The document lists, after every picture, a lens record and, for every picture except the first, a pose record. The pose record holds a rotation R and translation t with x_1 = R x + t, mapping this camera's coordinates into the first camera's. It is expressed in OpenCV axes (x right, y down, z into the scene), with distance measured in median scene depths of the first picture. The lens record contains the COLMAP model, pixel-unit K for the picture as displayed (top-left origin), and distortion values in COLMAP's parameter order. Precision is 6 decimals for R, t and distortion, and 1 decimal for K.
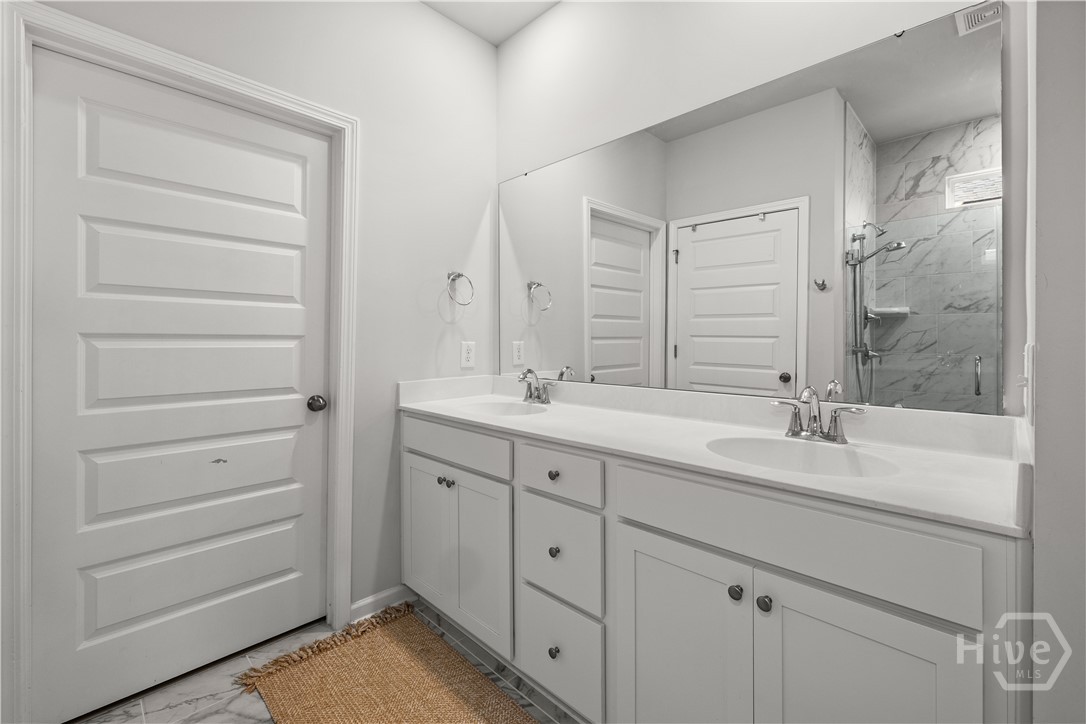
lens RADIAL K [[467.9, 0, 551.4], [0, 467.9, 342.1], [0, 0, 1]] dist [0.000154, -0.000678]
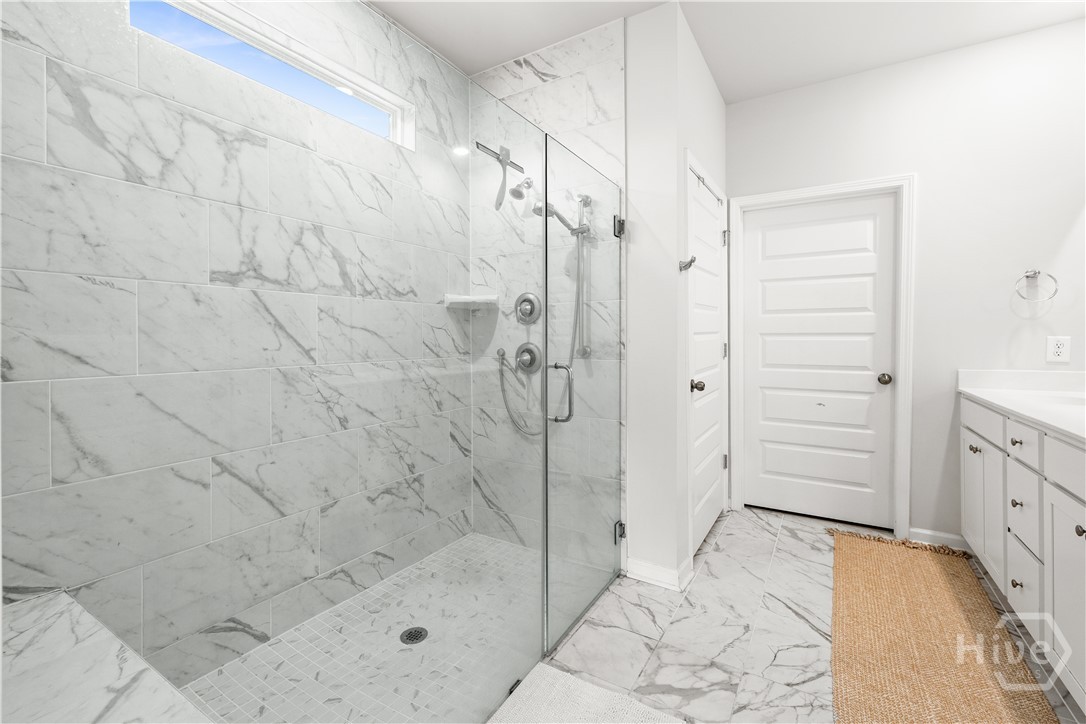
lens RADIAL K [[467.9, 0, 551.1], [0, 467.9, 336.4], [0, 0, 1]] dist [0.000154, -0.000678]
pose [[0.252062, -0.002133, -0.967709, 0.658740], [0.001887, 0.999997, -0.001713, -0.001701], [0.967709, -0.001394, 0.252065, -0.381807]]
